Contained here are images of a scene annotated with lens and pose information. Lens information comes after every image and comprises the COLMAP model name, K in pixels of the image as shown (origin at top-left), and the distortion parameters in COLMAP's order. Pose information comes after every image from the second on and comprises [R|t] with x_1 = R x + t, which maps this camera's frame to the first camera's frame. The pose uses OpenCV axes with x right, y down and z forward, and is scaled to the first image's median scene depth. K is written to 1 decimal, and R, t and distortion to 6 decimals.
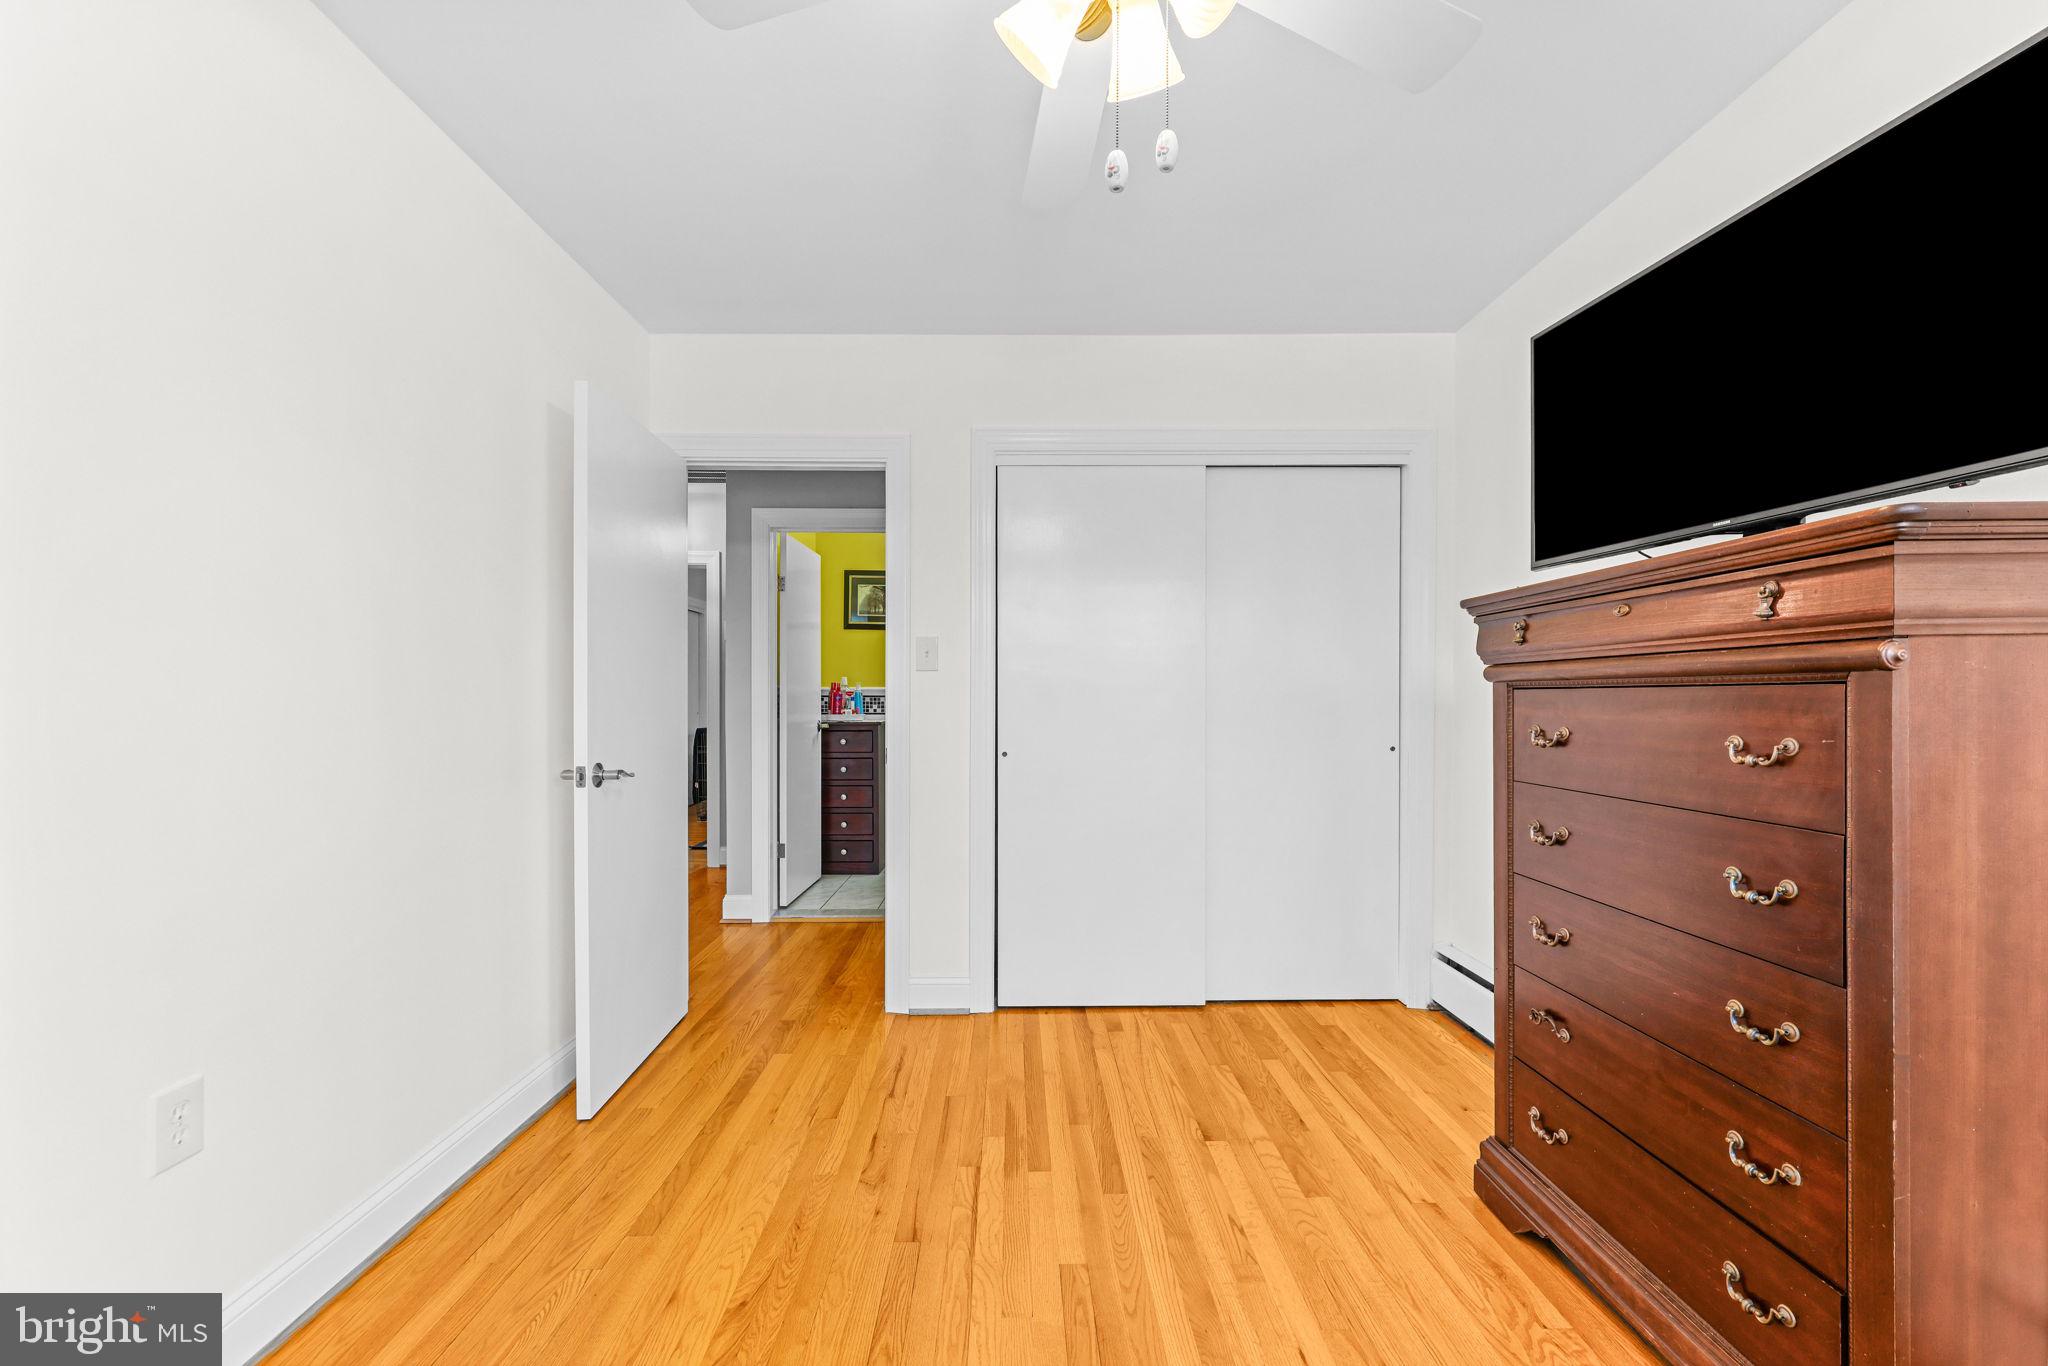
lens RADIAL K [[824.5, 0, 1024.0], [0, 824.5, 683.0], [0, 0, 1]] dist [-0.000195, -0.000055]
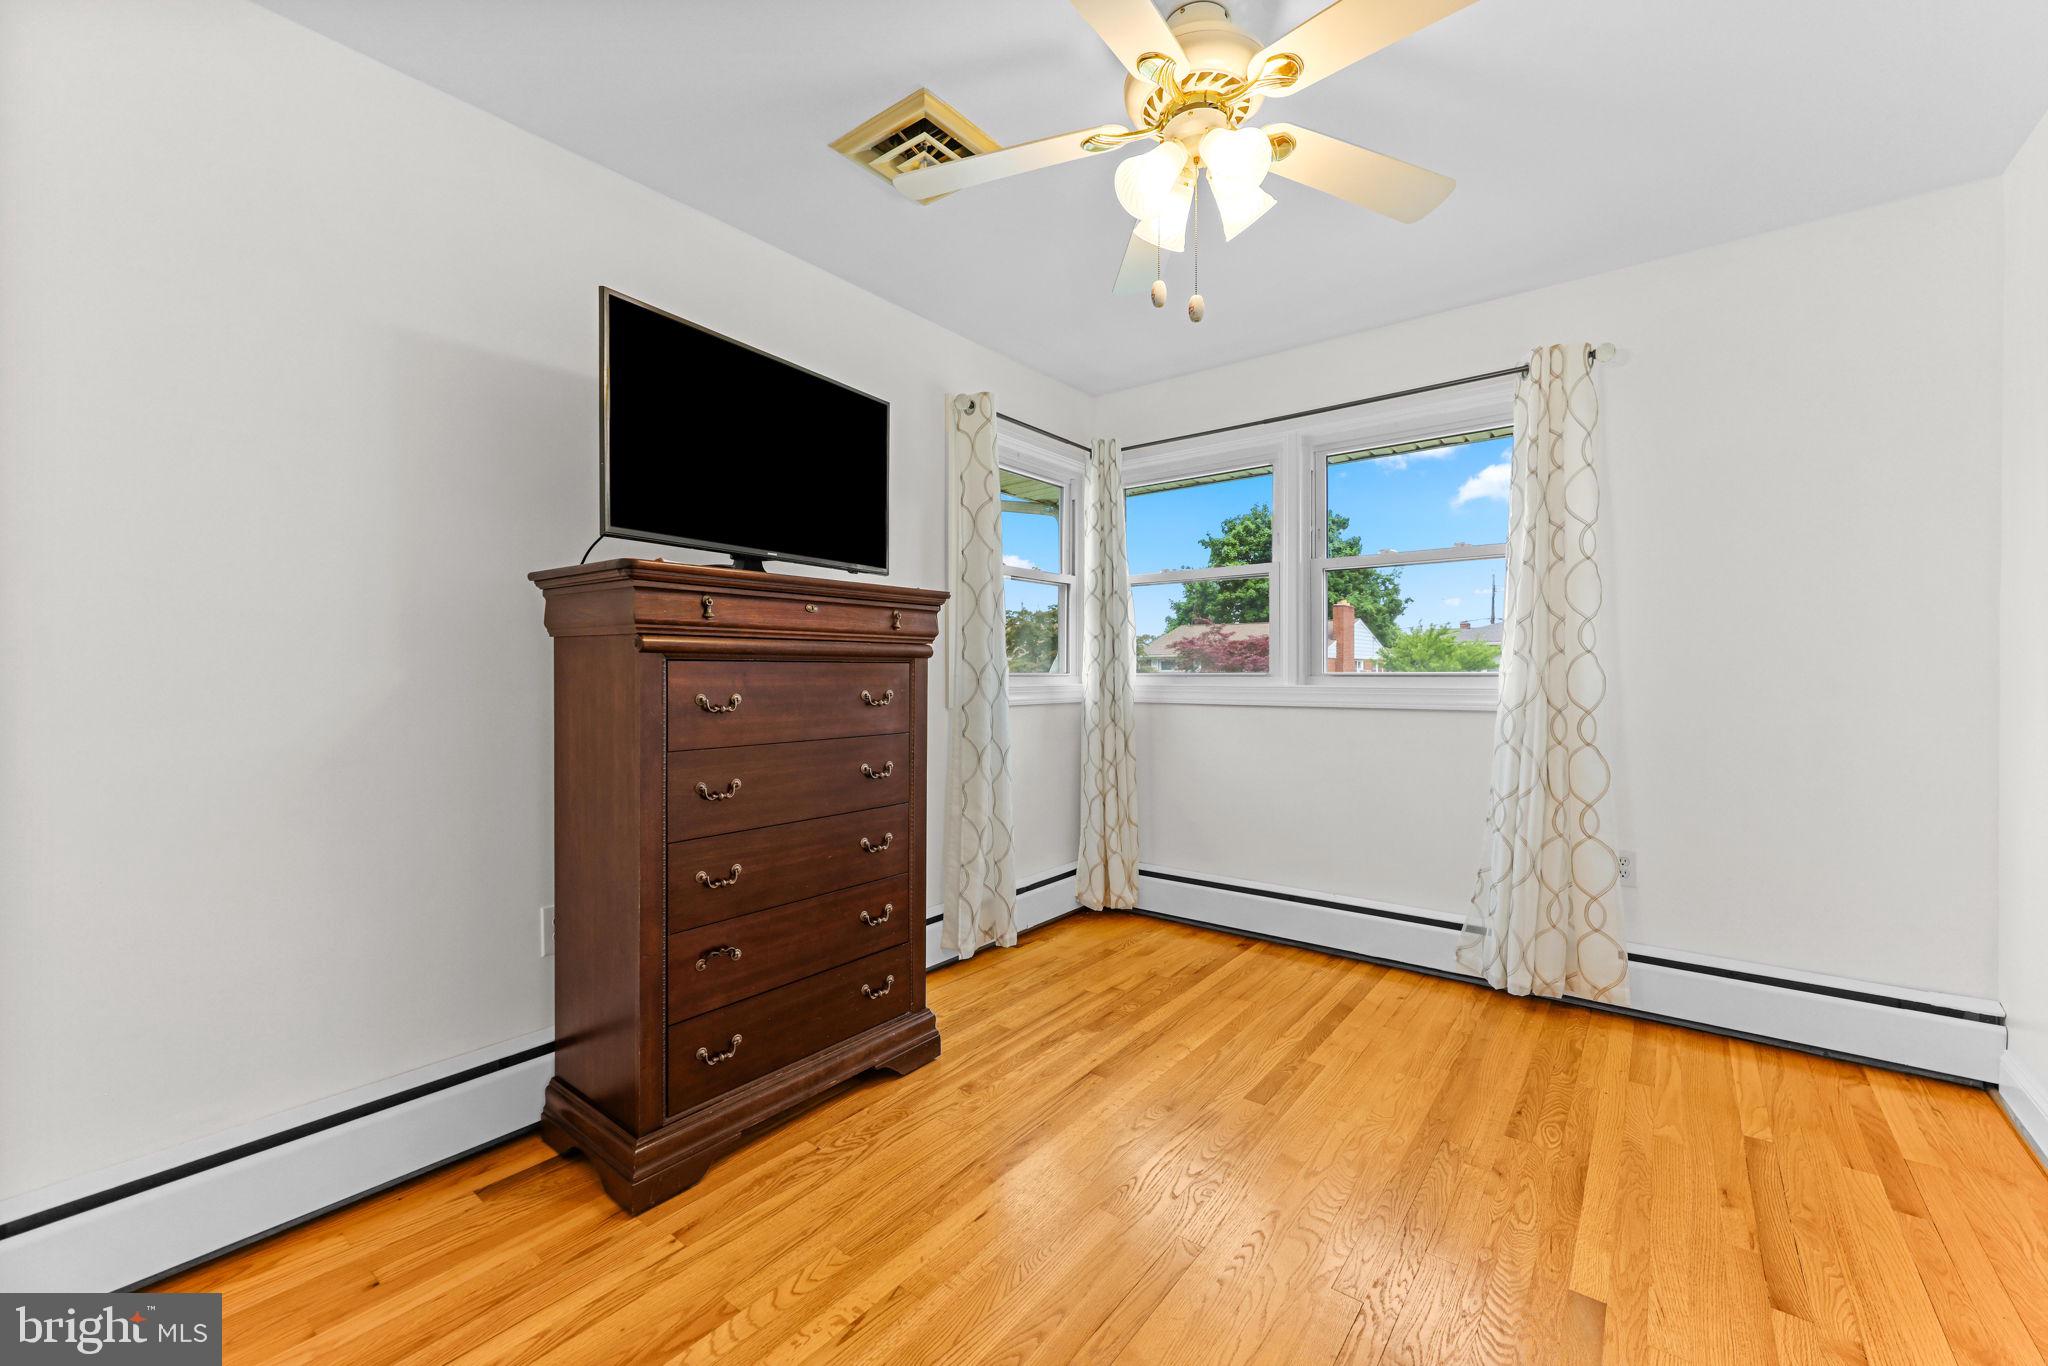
lens RADIAL K [[824.5, 0, 1024.0], [0, 824.5, 683.0], [0, 0, 1]] dist [-0.000195, -0.000055]
pose [[-0.783750, -0.003431, 0.621067, -0.406661], [-0.009477, 0.999934, -0.006435, 0.042909], [-0.621004, -0.010930, -0.783731, 1.705308]]
